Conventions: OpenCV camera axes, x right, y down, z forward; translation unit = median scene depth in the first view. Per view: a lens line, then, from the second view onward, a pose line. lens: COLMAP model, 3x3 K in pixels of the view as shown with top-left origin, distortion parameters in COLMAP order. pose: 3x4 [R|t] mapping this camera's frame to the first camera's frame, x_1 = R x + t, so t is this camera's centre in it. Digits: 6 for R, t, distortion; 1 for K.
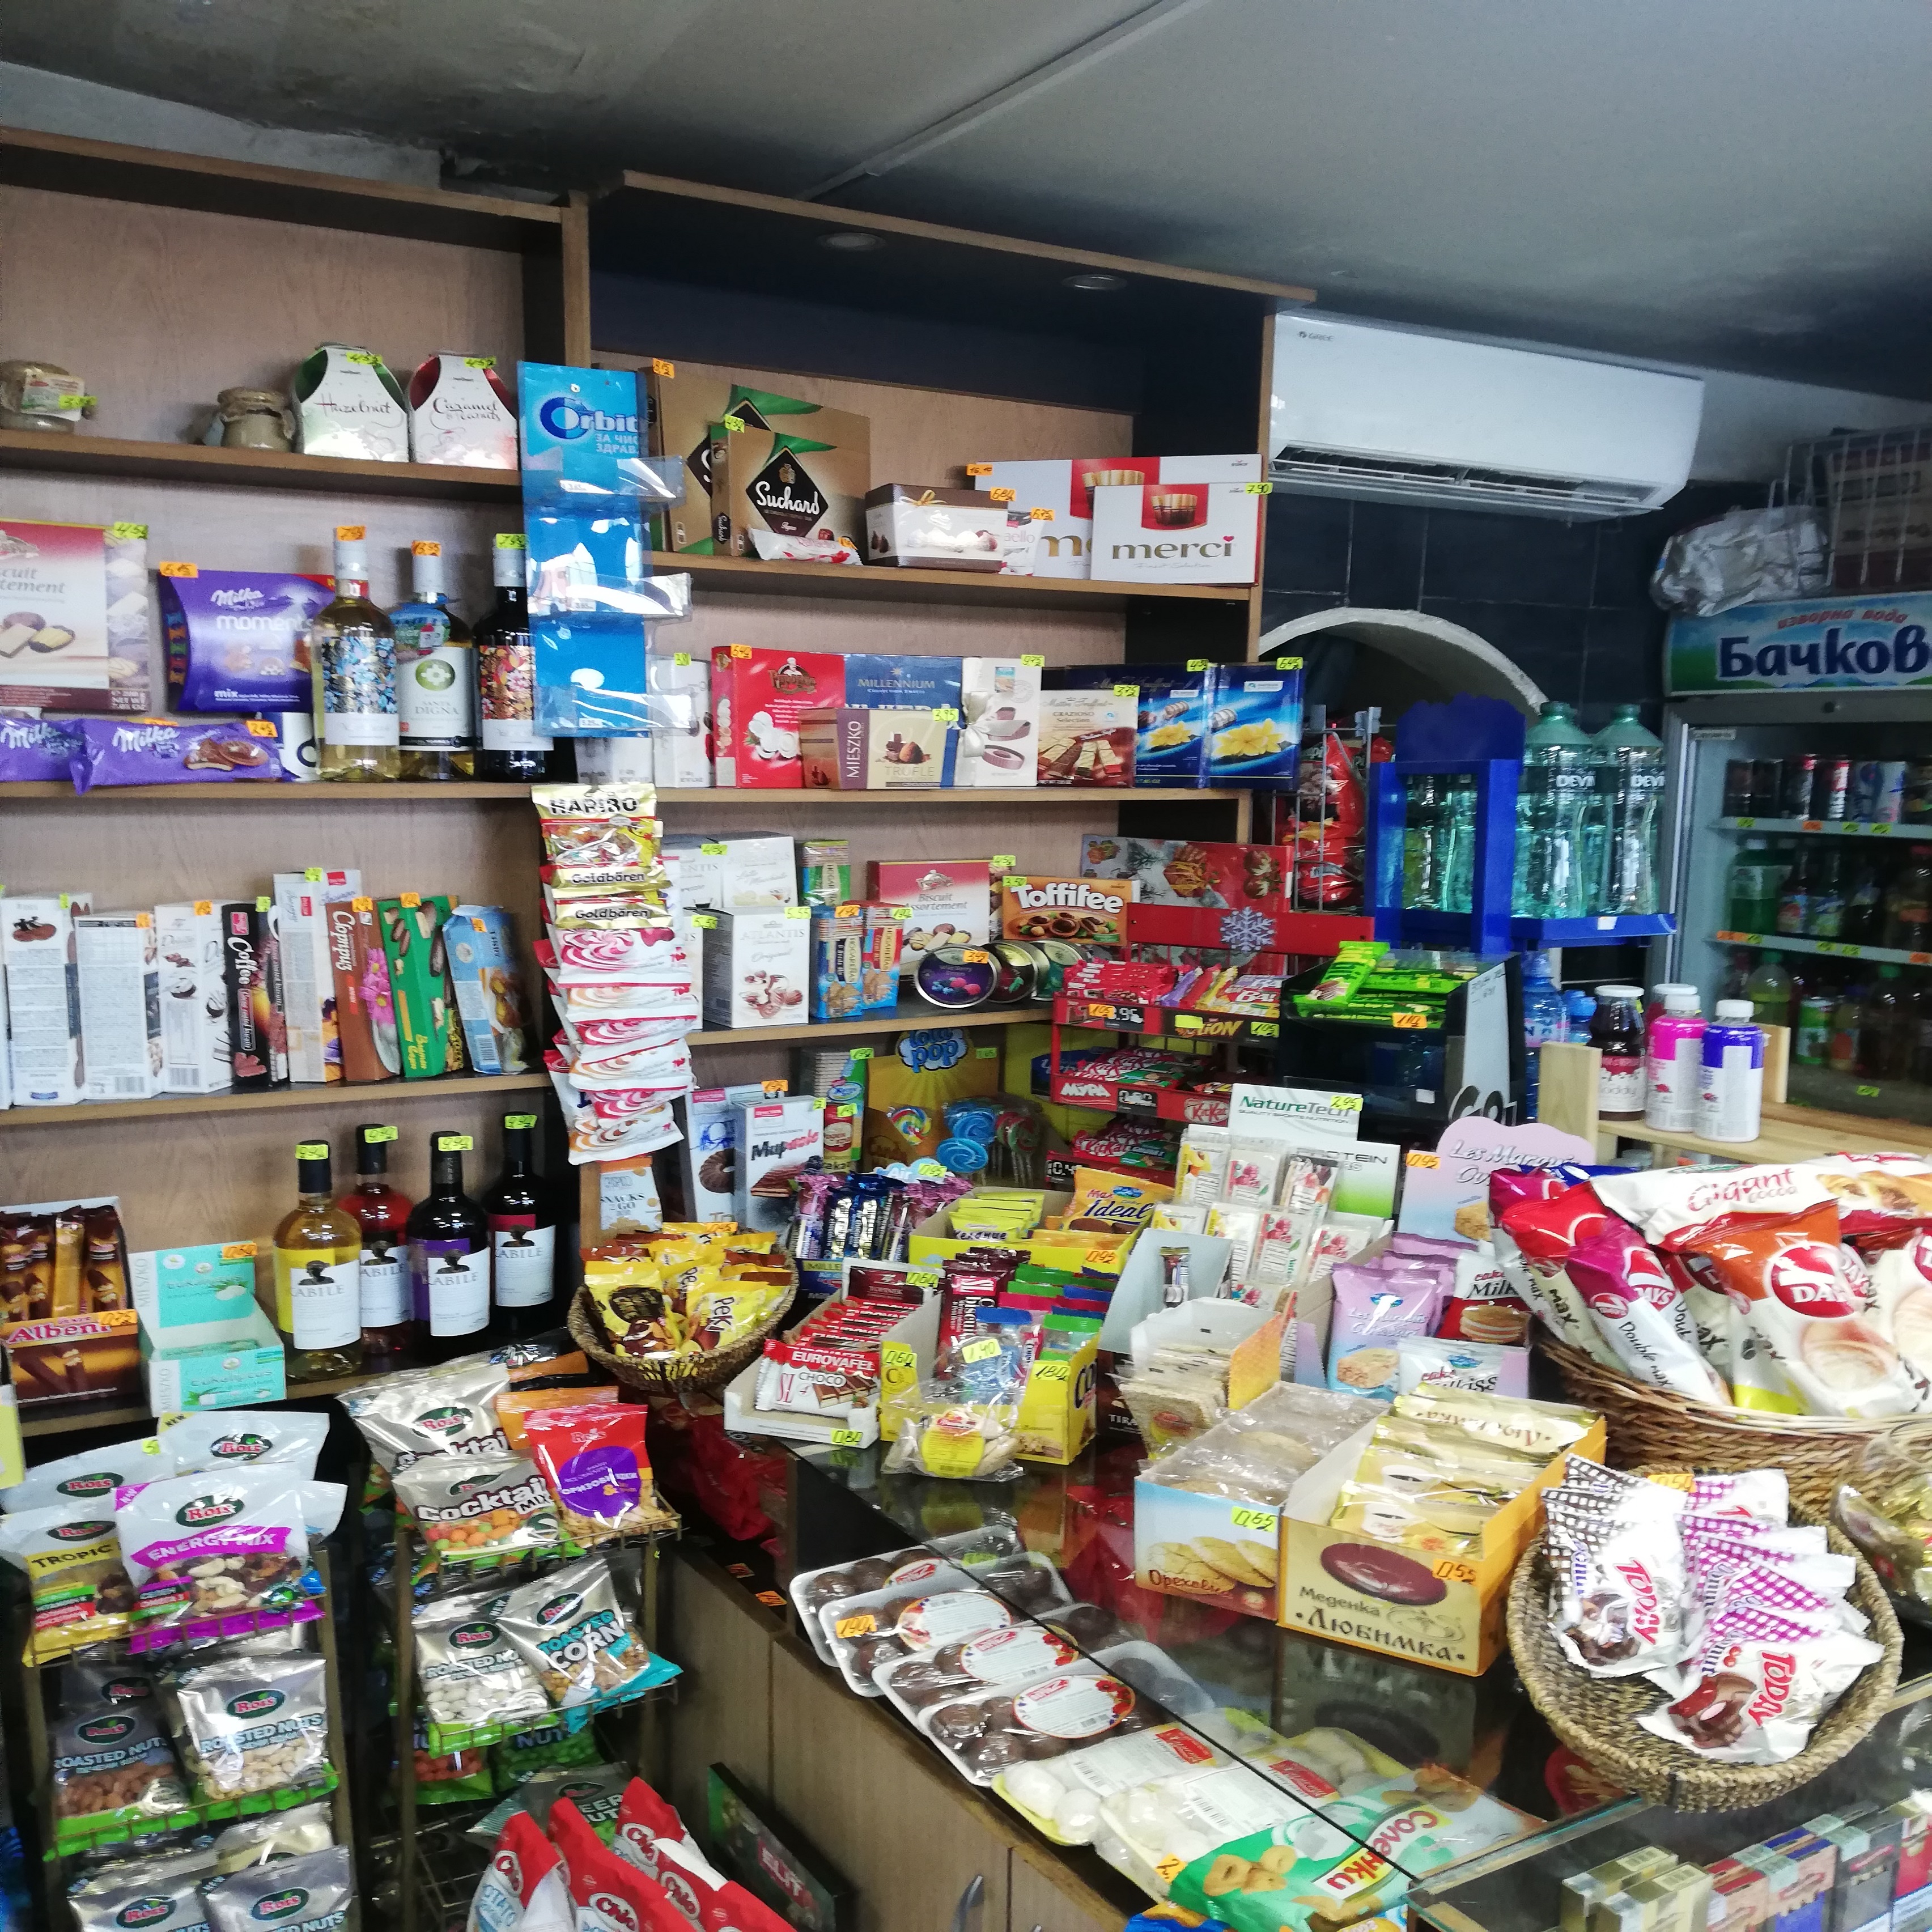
lens RADIAL K [[1592.6, 0, 966.0], [0, 1592.6, 966.0], [0, 0, 1]] dist [0.048576, -0.052027]
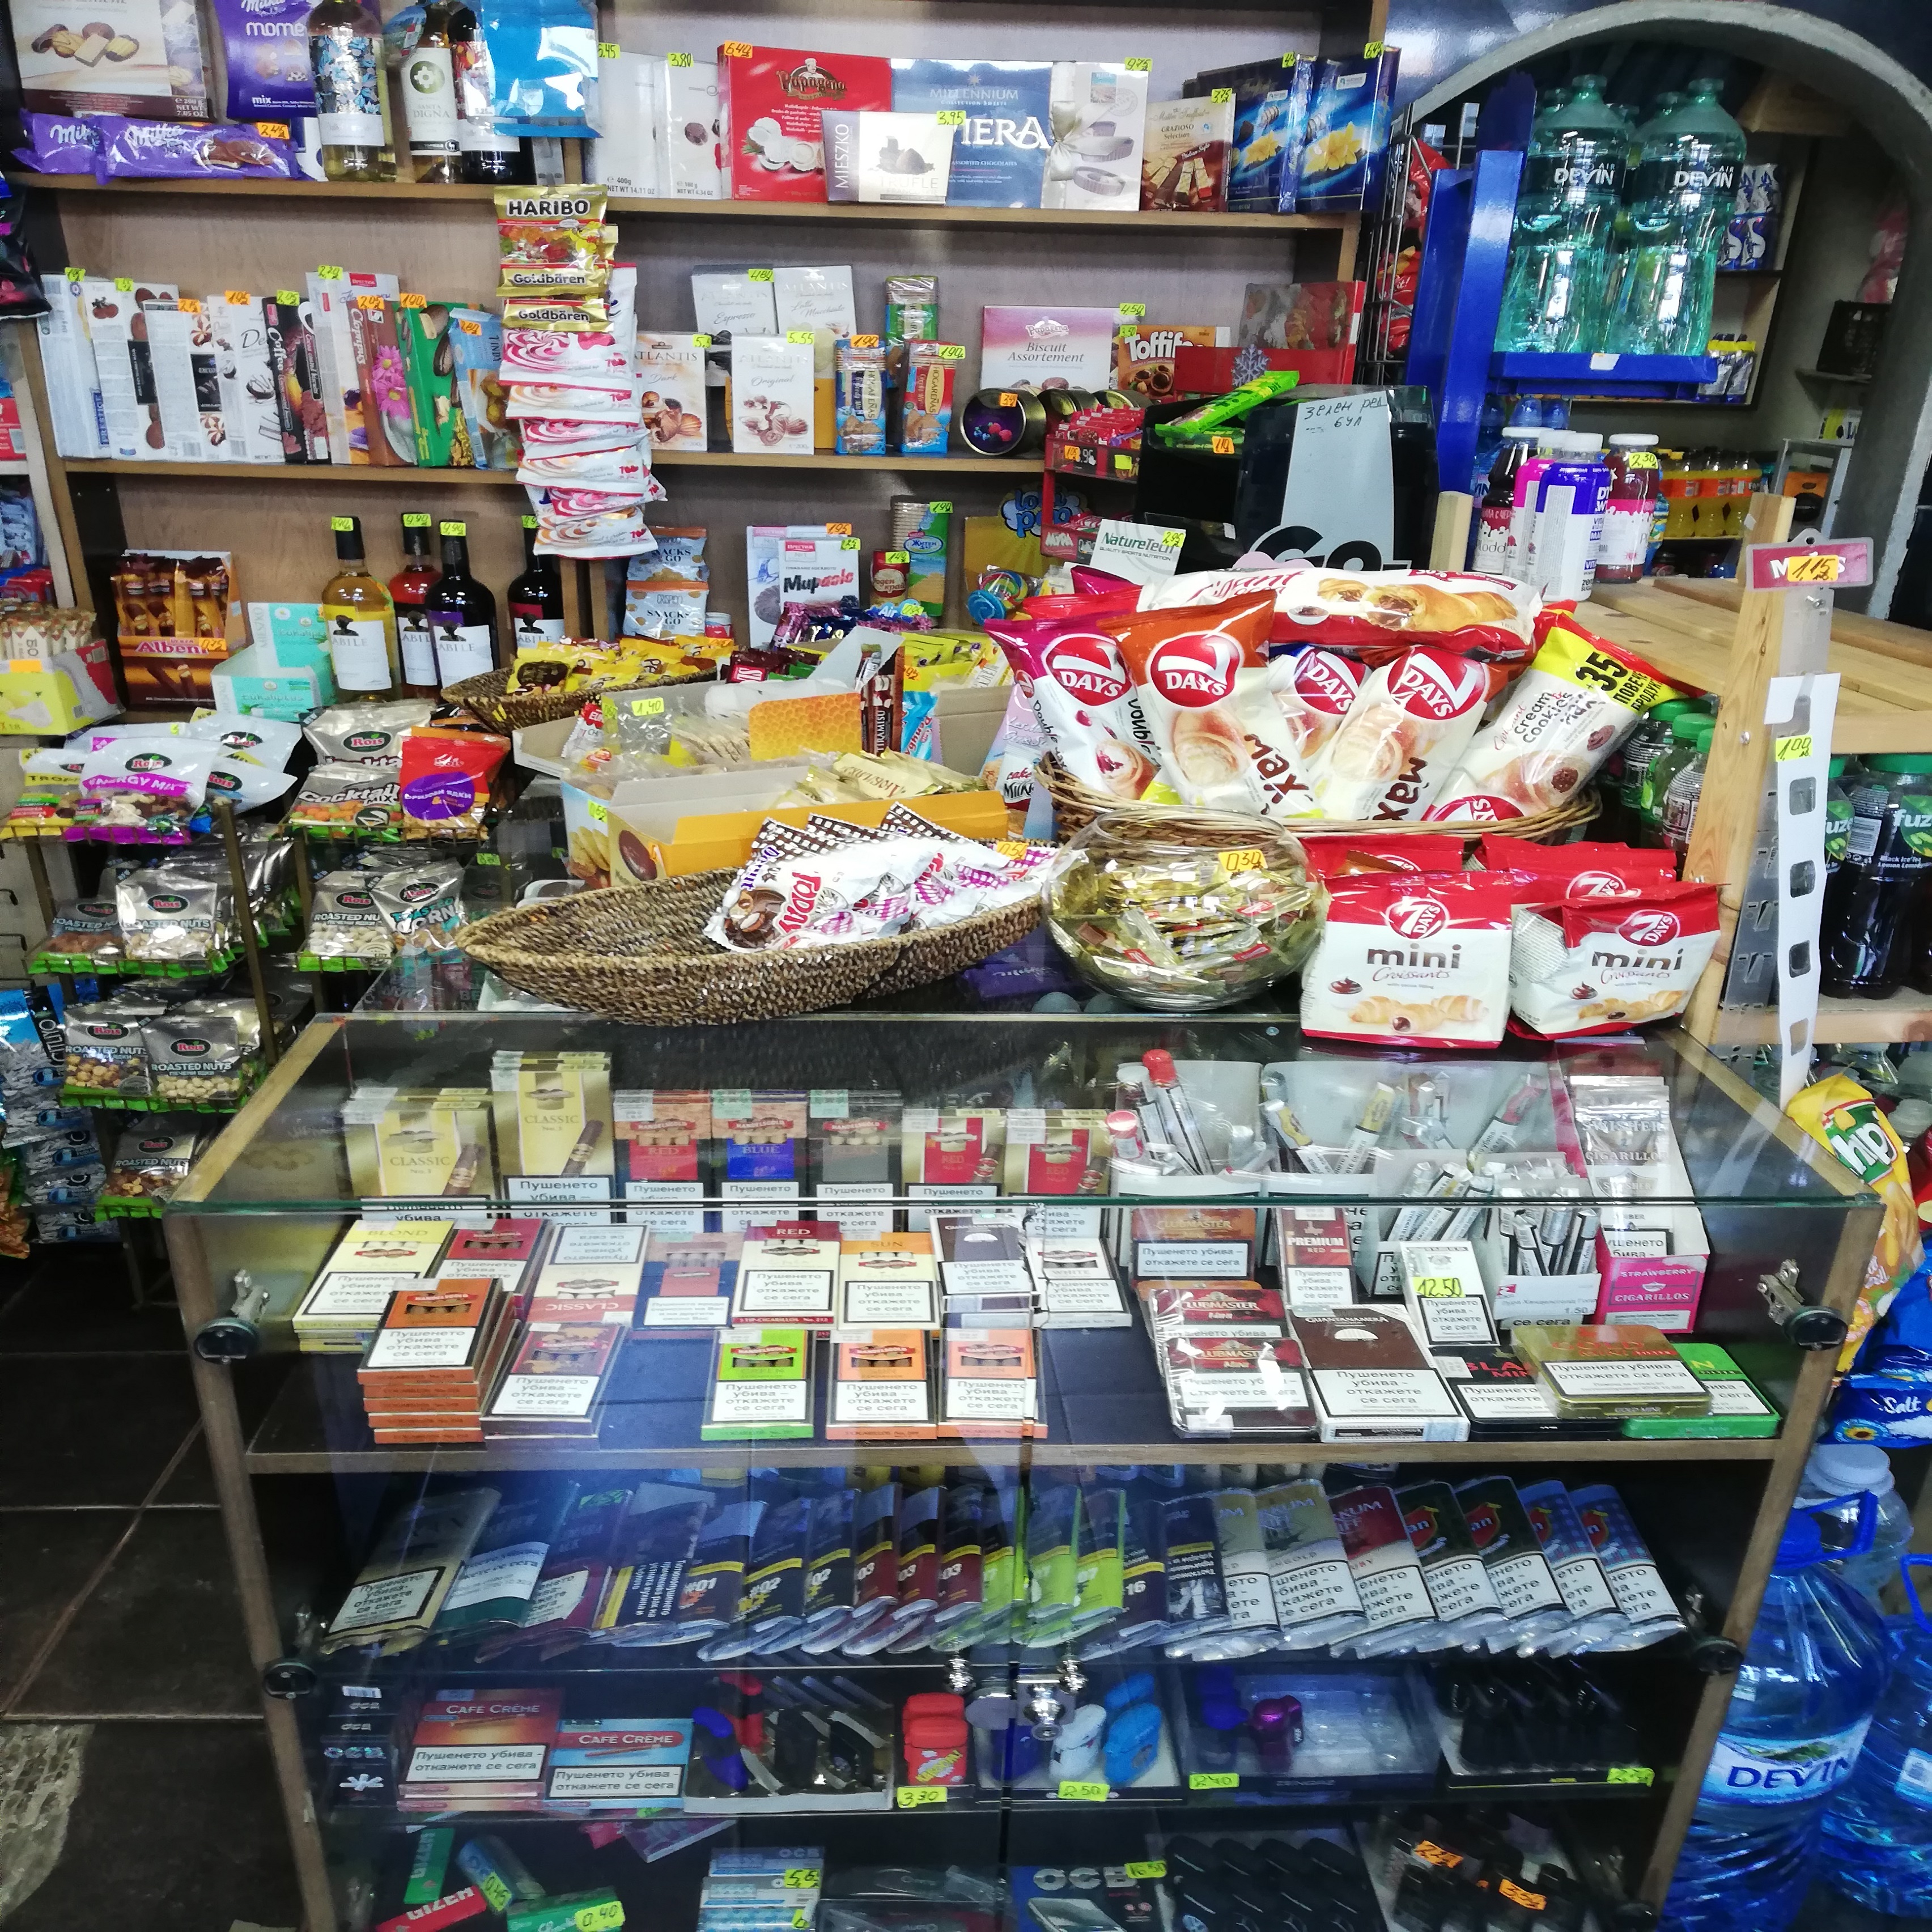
lens RADIAL K [[1592.6, 0, 966.0], [0, 1592.6, 966.0], [0, 0, 1]] dist [0.048576, -0.052027]
pose [[0.917304, 0.162119, -0.363691, 0.502130], [-0.059141, 0.958704, 0.278188, 0.070317], [0.393771, -0.233673, 0.889011, 0.041314]]
